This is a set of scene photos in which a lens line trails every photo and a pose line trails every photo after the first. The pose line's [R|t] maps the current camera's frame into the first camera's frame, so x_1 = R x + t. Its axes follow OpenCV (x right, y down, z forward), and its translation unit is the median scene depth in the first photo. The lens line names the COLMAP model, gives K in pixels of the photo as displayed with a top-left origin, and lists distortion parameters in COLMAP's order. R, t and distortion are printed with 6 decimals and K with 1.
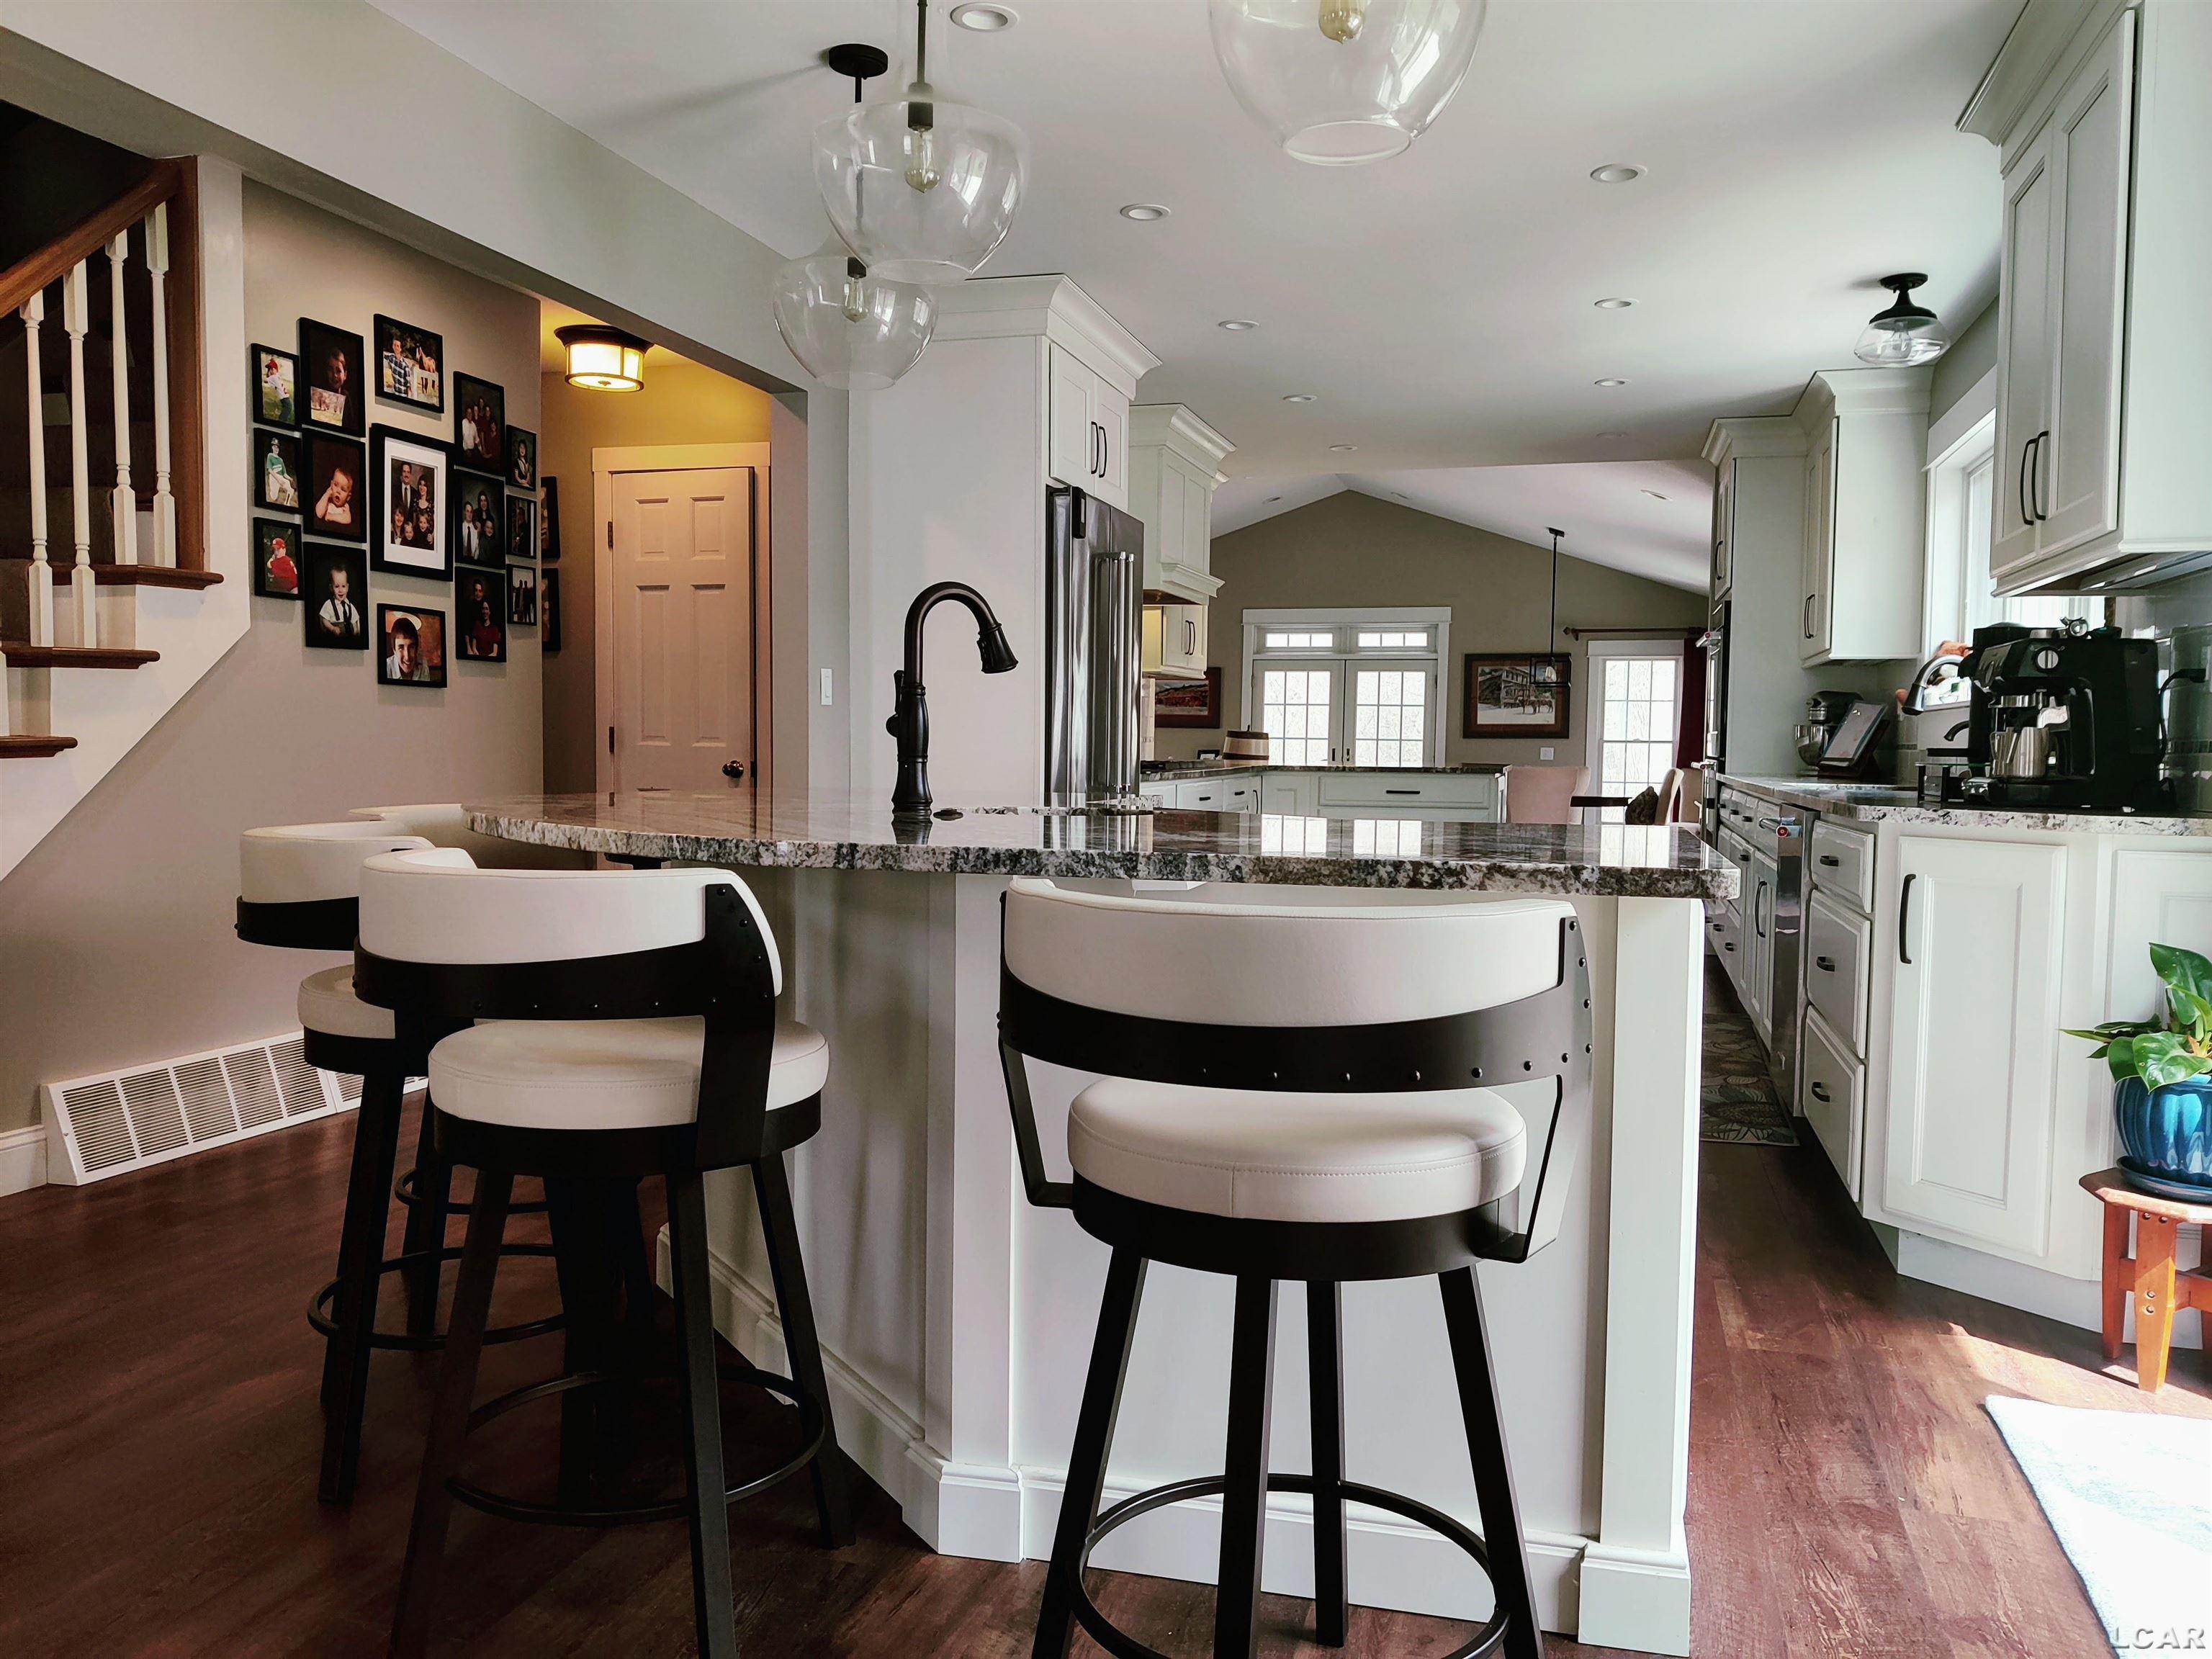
lens RADIAL K [[1668.8, 0, 1115.6], [0, 1668.8, 835.7], [0, 0, 1]] dist [-0.001449, -0.008070]
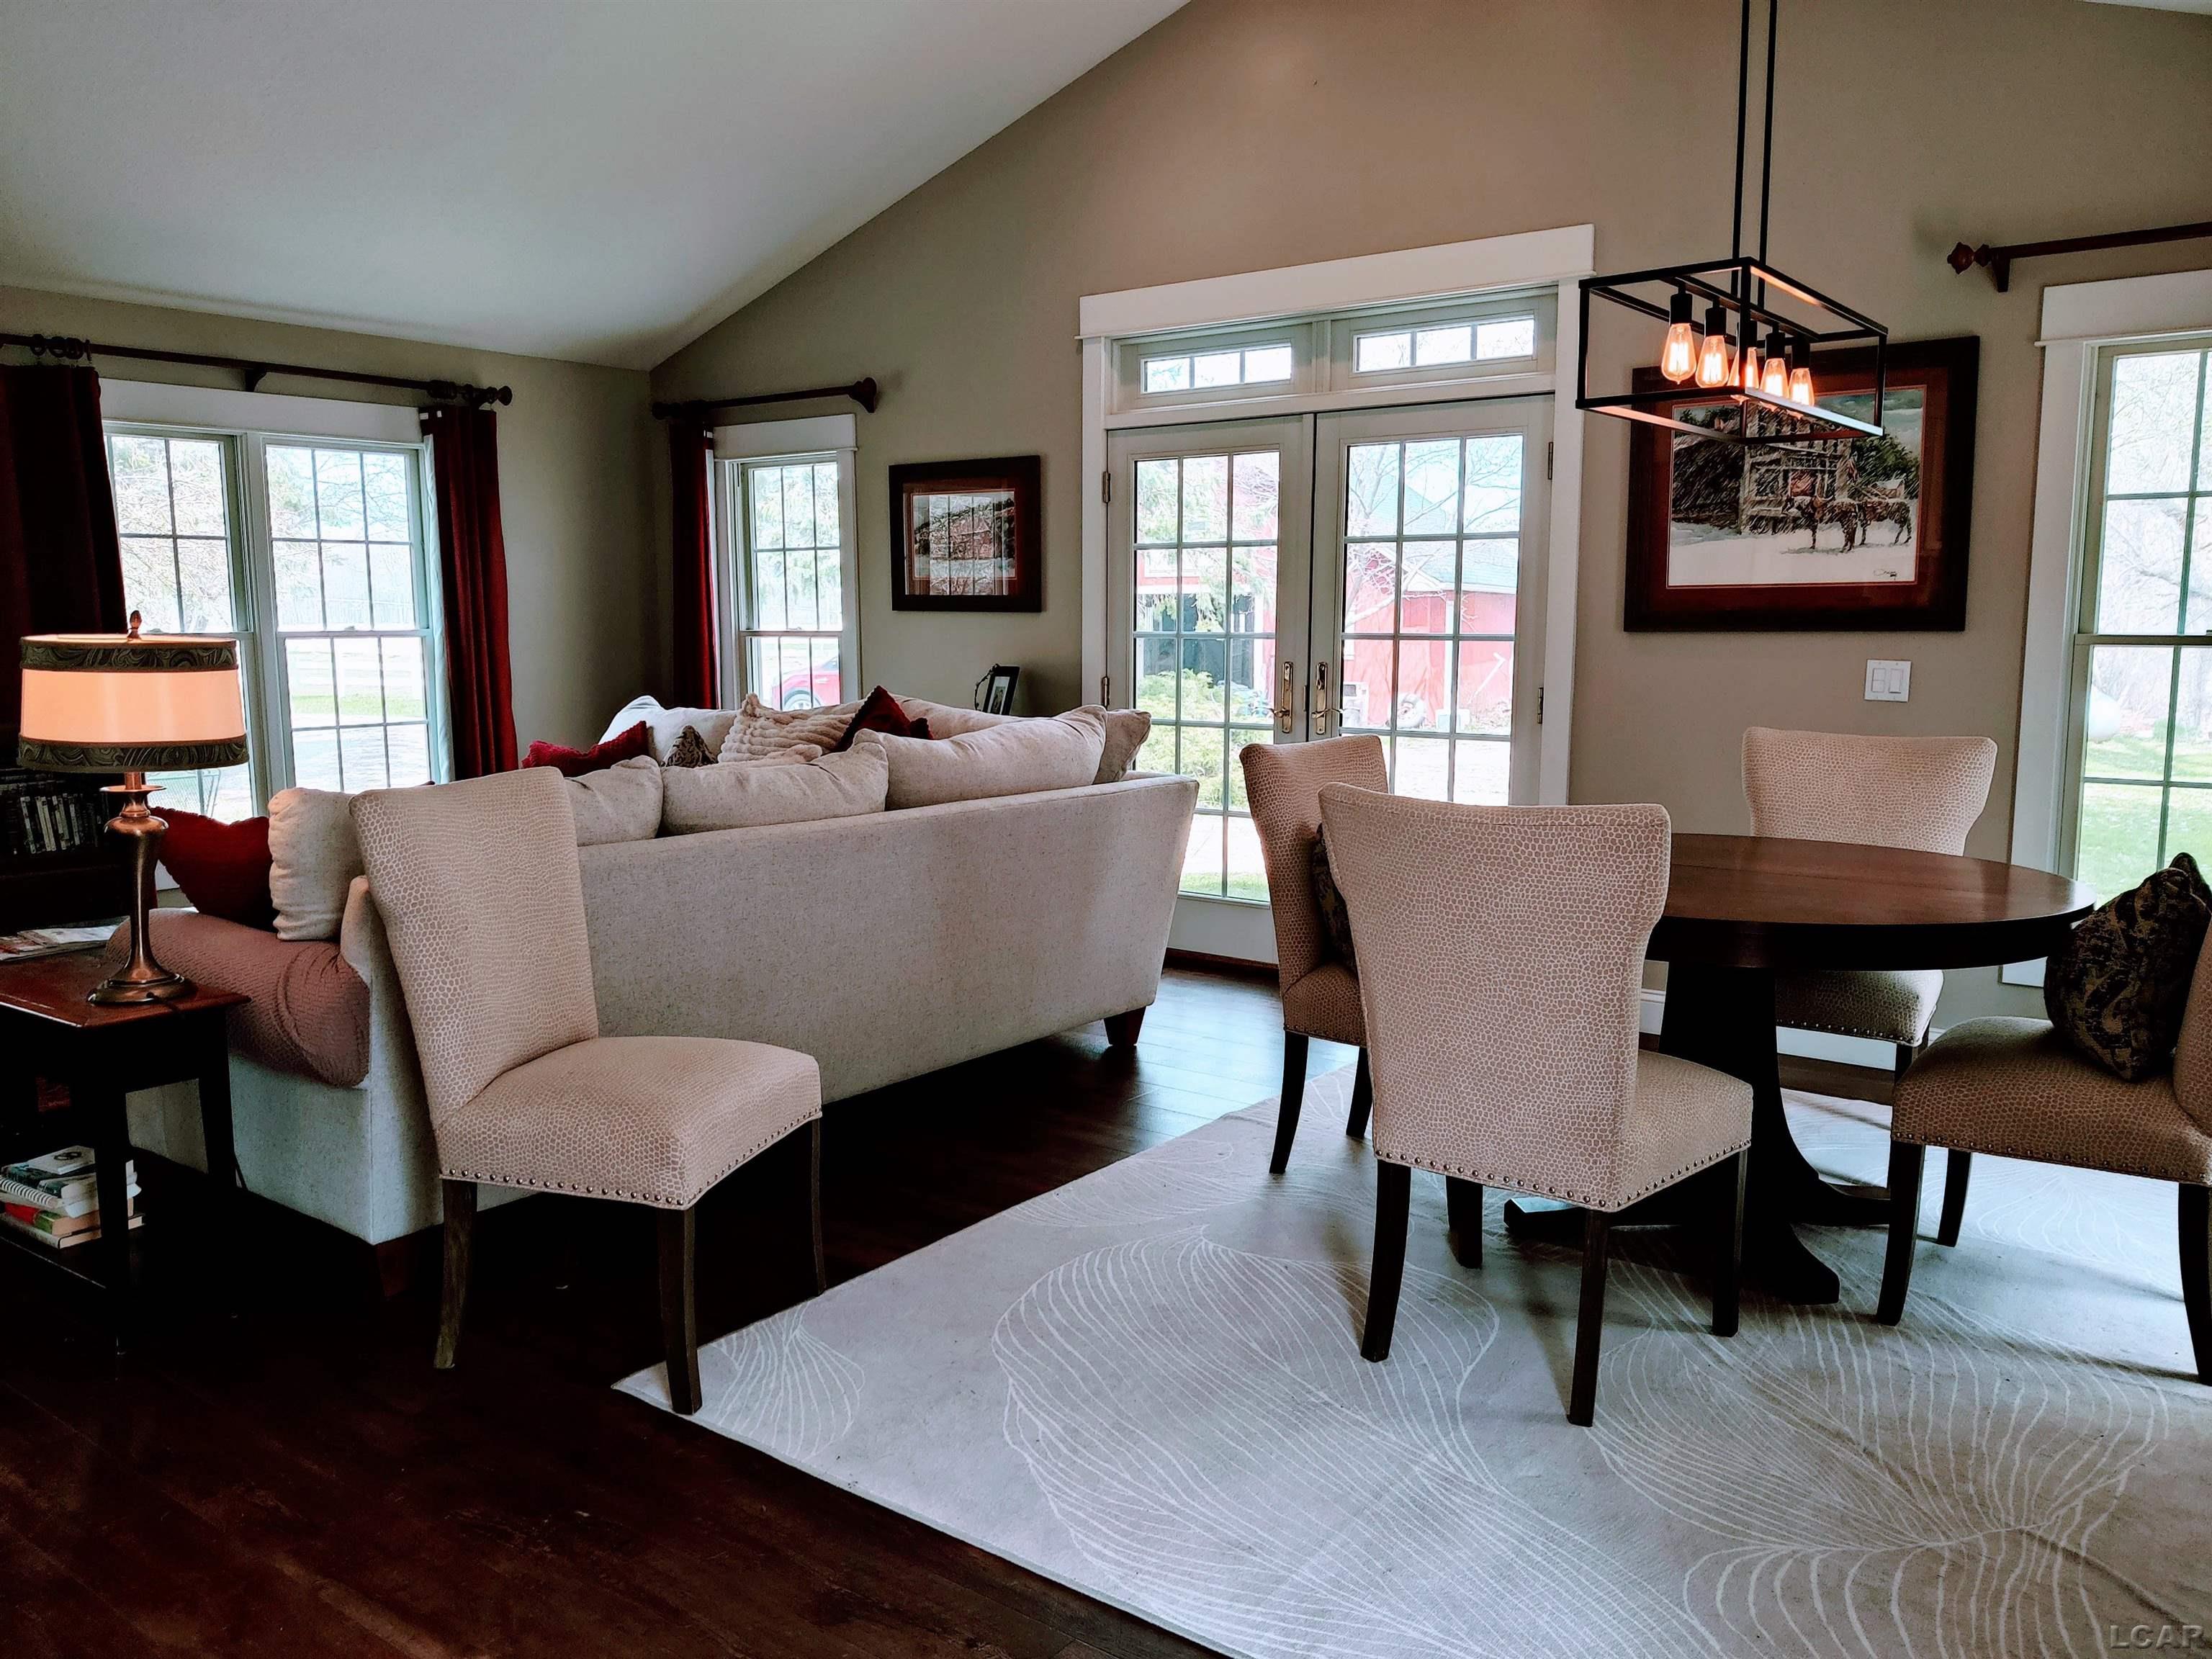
lens RADIAL K [[1668.8, 0, 1115.6], [0, 1668.8, 835.7], [0, 0, 1]] dist [-0.001449, -0.008070]
pose [[0.929946, 0.033053, -0.366207, 1.560738], [-0.004214, 0.996844, 0.079272, -0.287384], [0.367671, -0.072176, 0.927151, 4.295533]]
